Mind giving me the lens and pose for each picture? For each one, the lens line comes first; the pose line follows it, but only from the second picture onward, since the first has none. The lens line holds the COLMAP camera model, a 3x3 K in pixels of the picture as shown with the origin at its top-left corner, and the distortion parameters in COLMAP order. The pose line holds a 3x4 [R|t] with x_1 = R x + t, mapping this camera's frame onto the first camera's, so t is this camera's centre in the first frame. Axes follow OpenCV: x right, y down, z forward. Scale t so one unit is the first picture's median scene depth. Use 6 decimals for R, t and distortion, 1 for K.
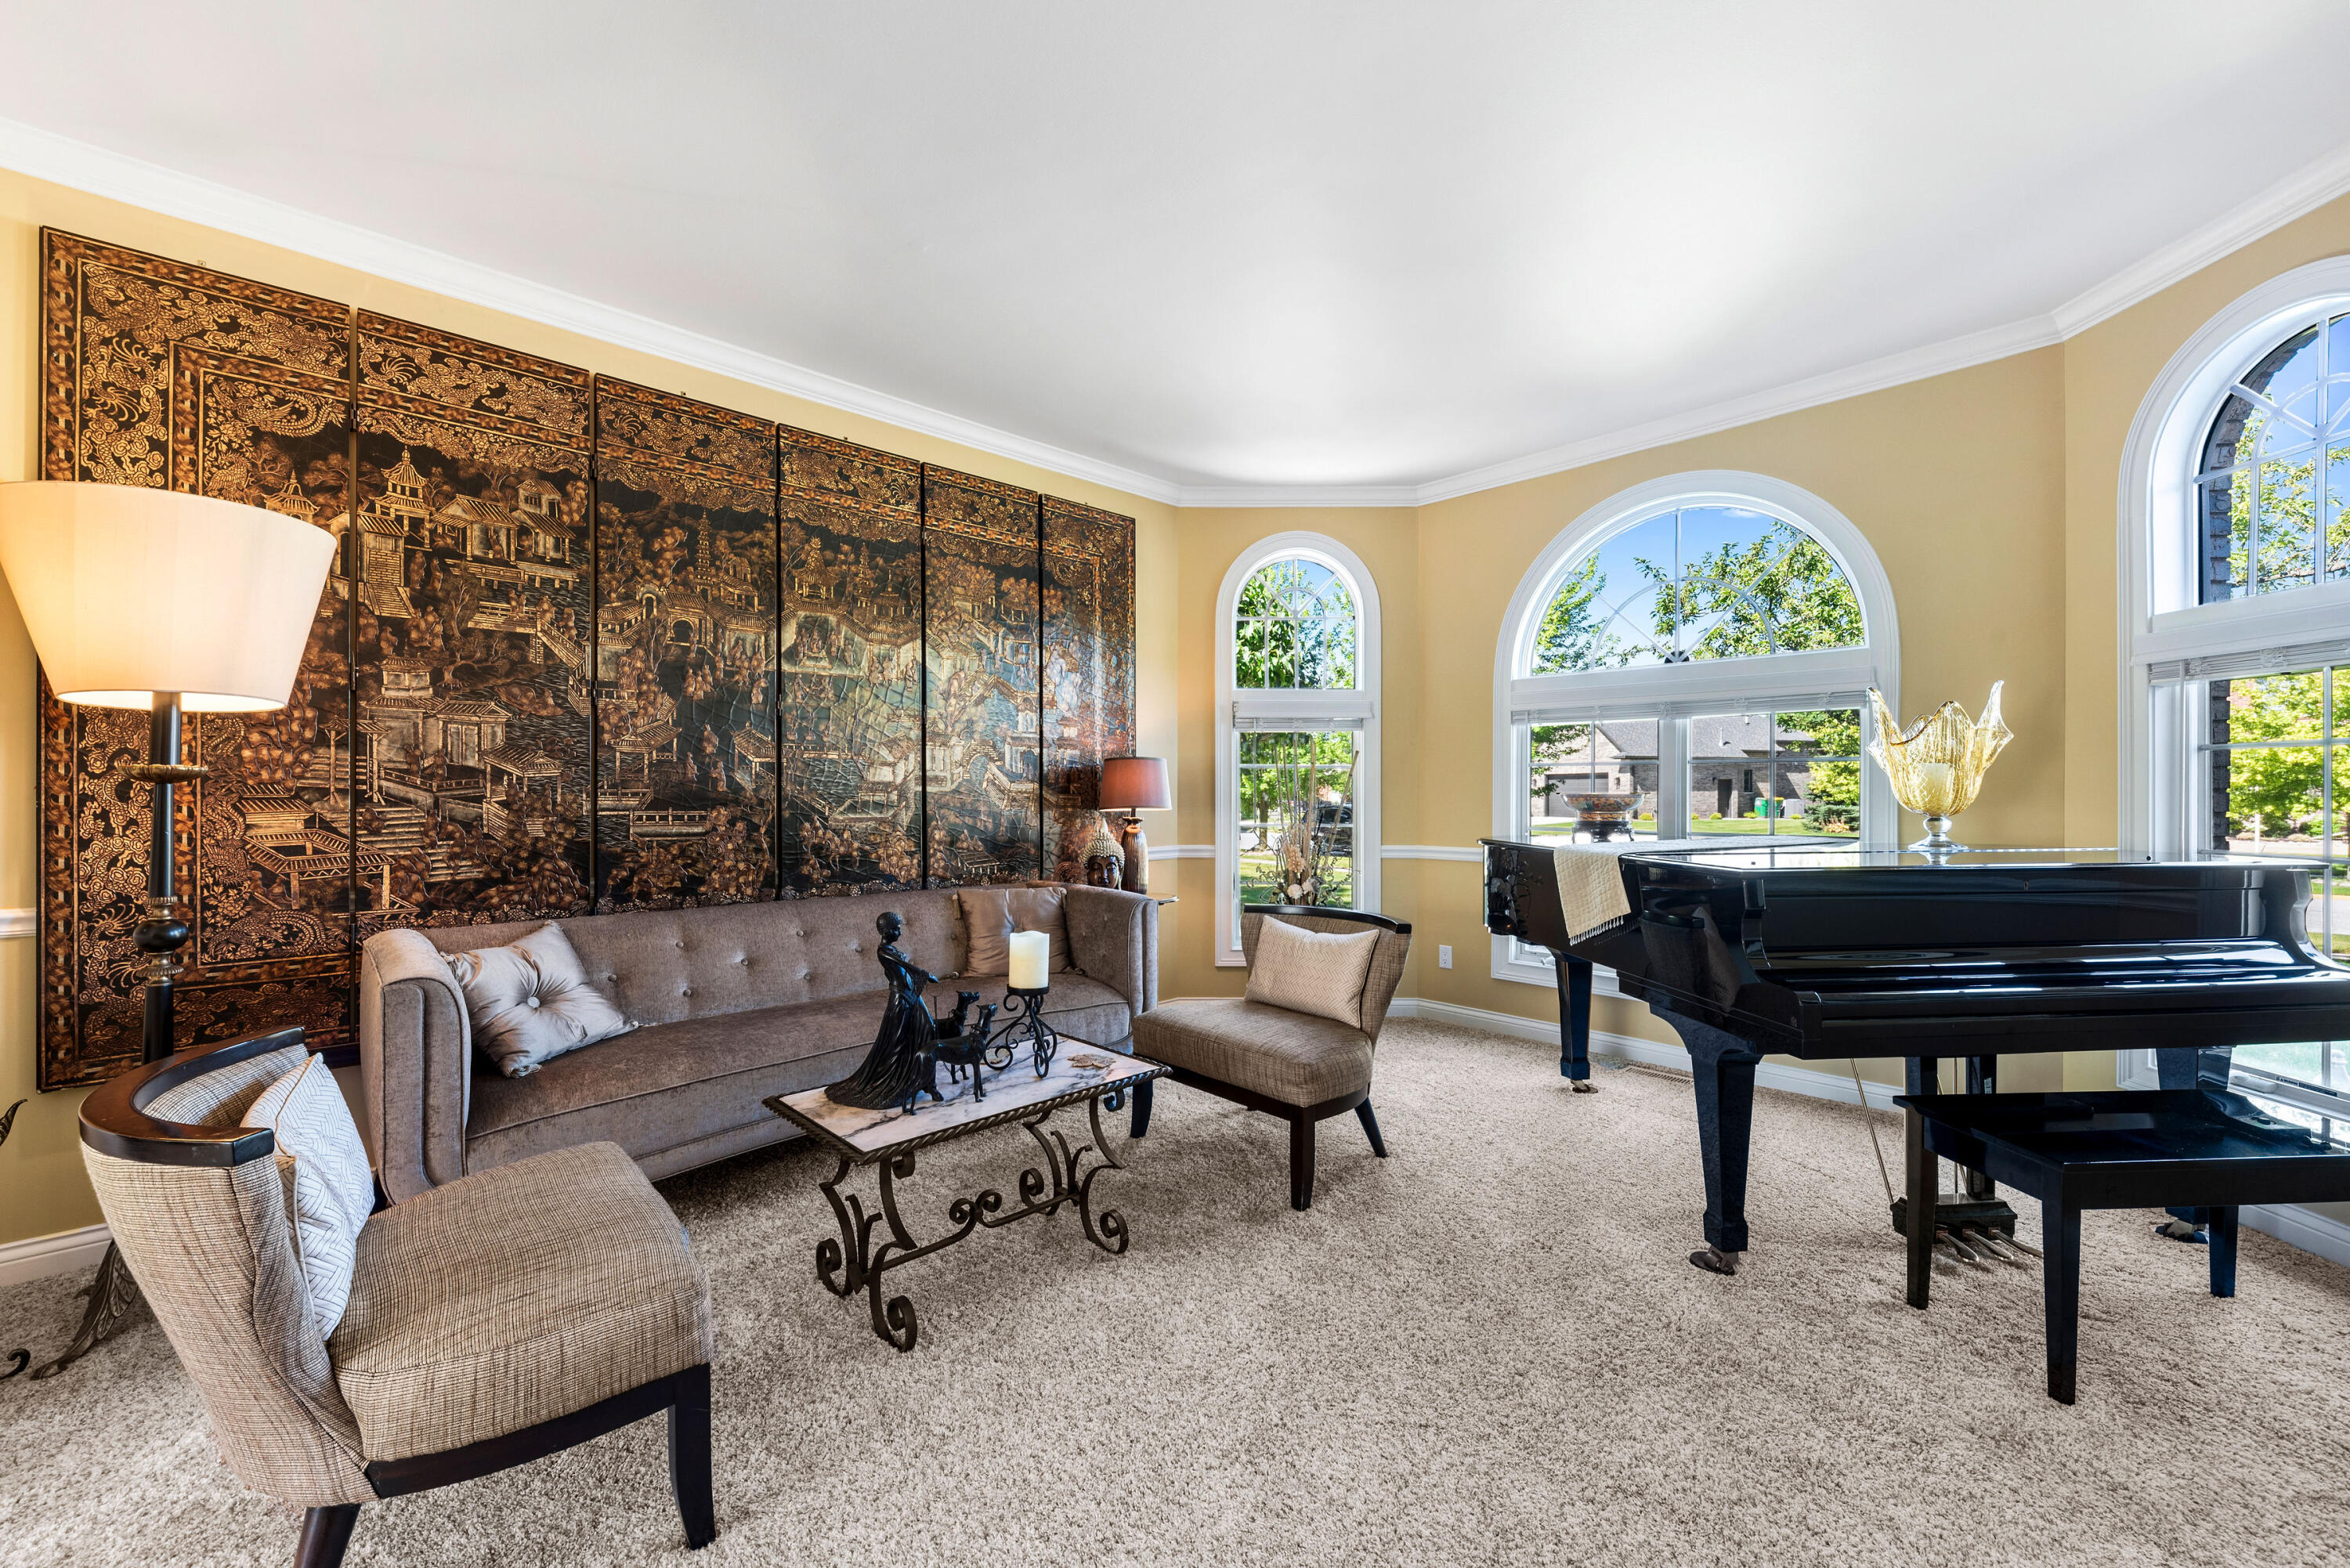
lens RADIAL K [[921.2, 0, 1182.5], [0, 921.2, 793.6], [0, 0, 1]] dist [0.016472, -0.007841]
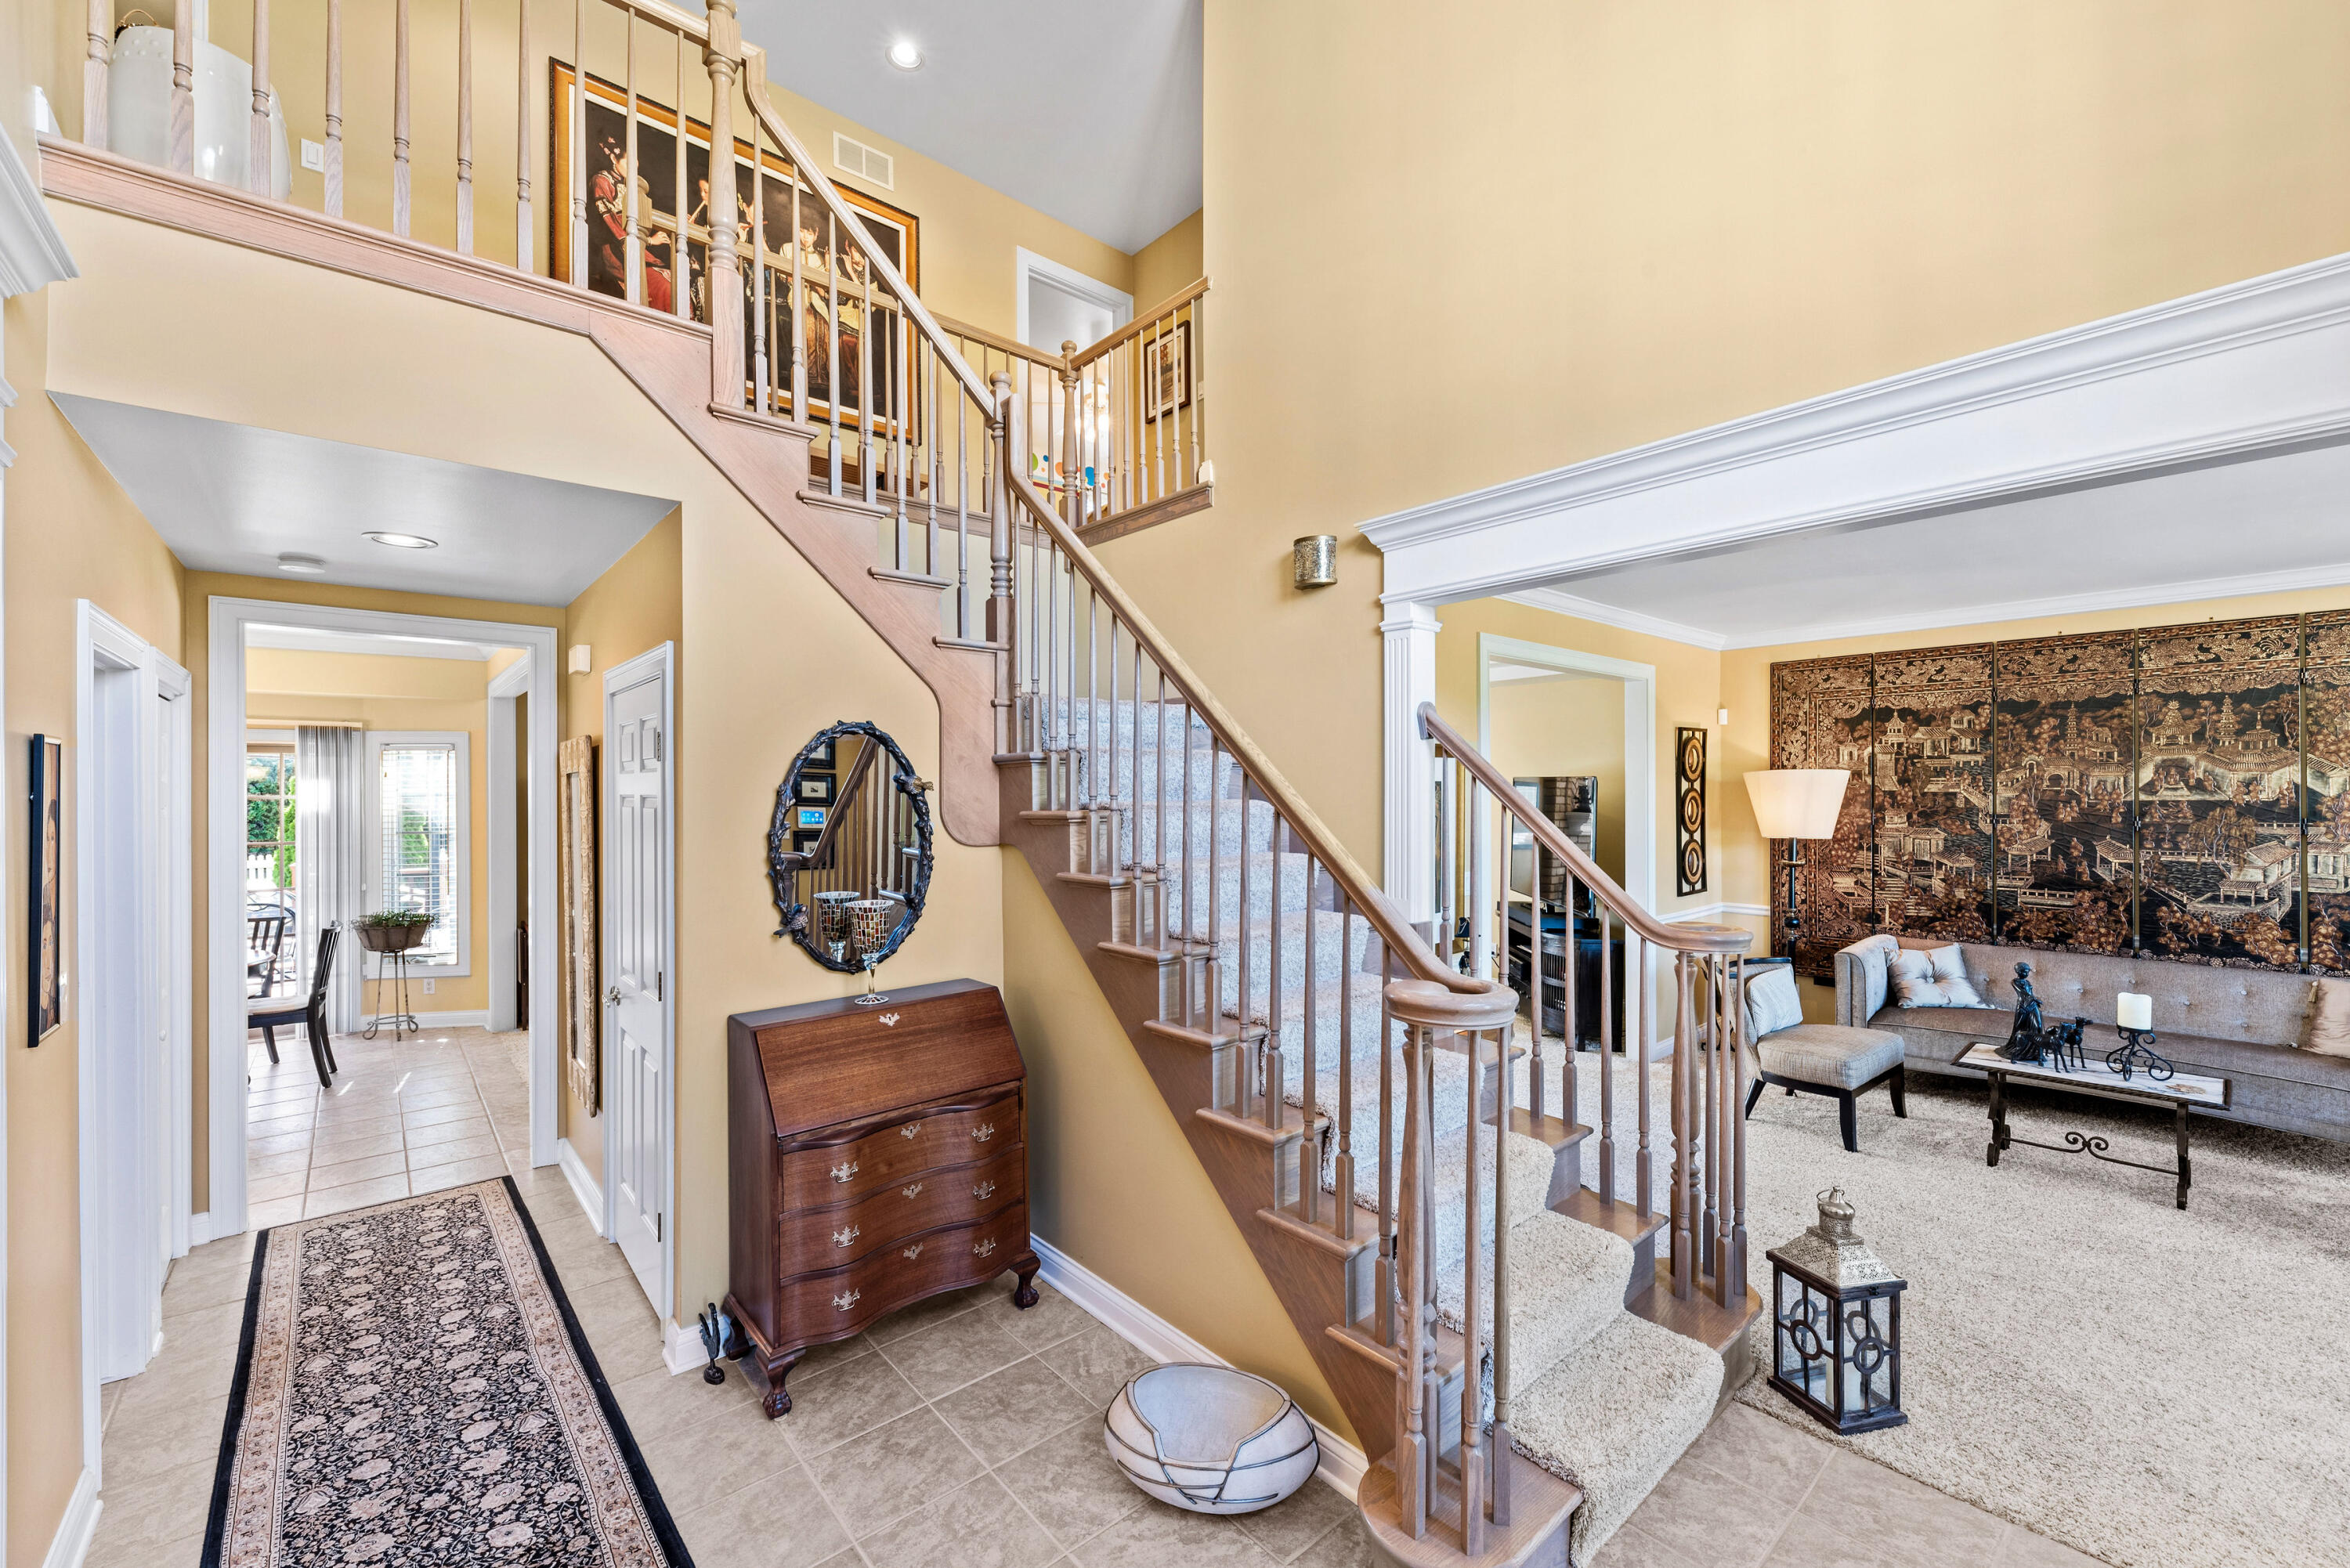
lens RADIAL K [[952.8, 0, 1146.4], [0, 952.8, 789.3], [0, 0, 1]] dist [0.000502, -0.005064]
pose [[-0.066567, 0.001597, -0.997781, 1.194229], [0.004327, 0.999990, 0.001312, -0.164351], [0.997773, -0.004230, -0.066573, -0.469721]]
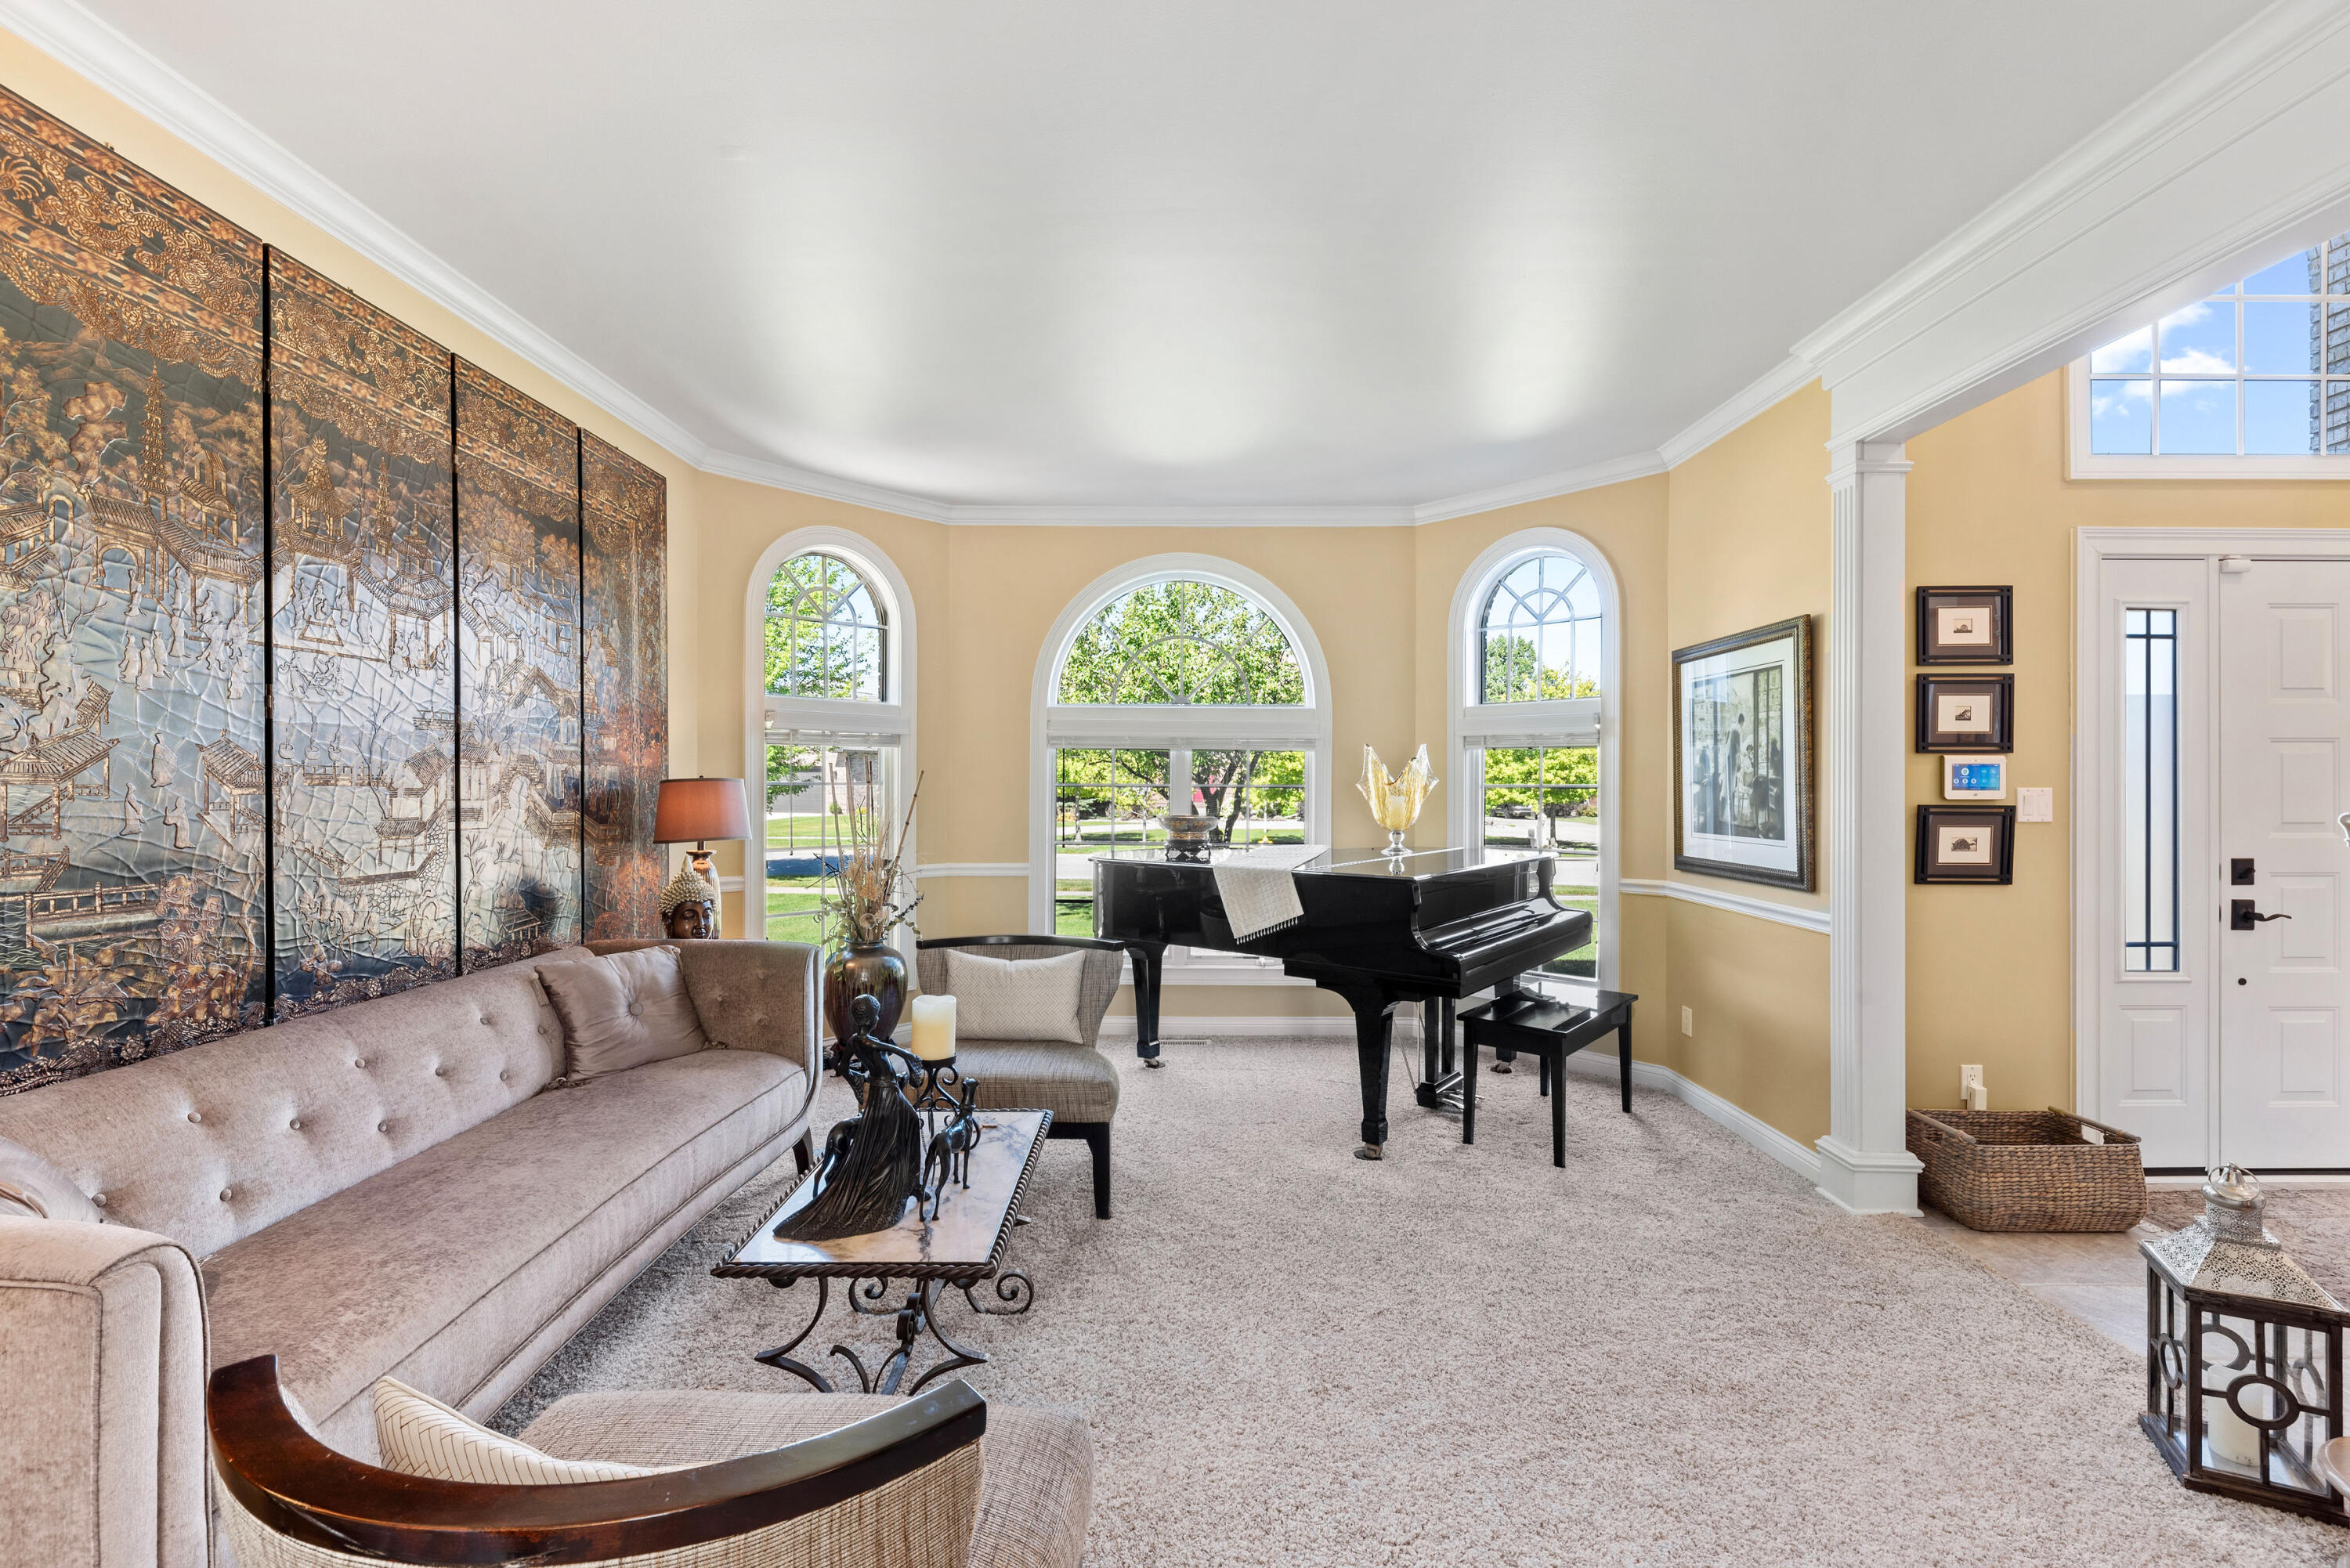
lens RADIAL K [[985.2, 0, 1174.8], [0, 985.2, 791.5], [0, 0, 1]] dist [0.016769, -0.010152]
pose [[0.699691, -0.002207, 0.714442, -0.504814], [-0.002055, 0.999985, 0.005102, -0.042112], [-0.714443, -0.005038, 0.699676, 0.110775]]
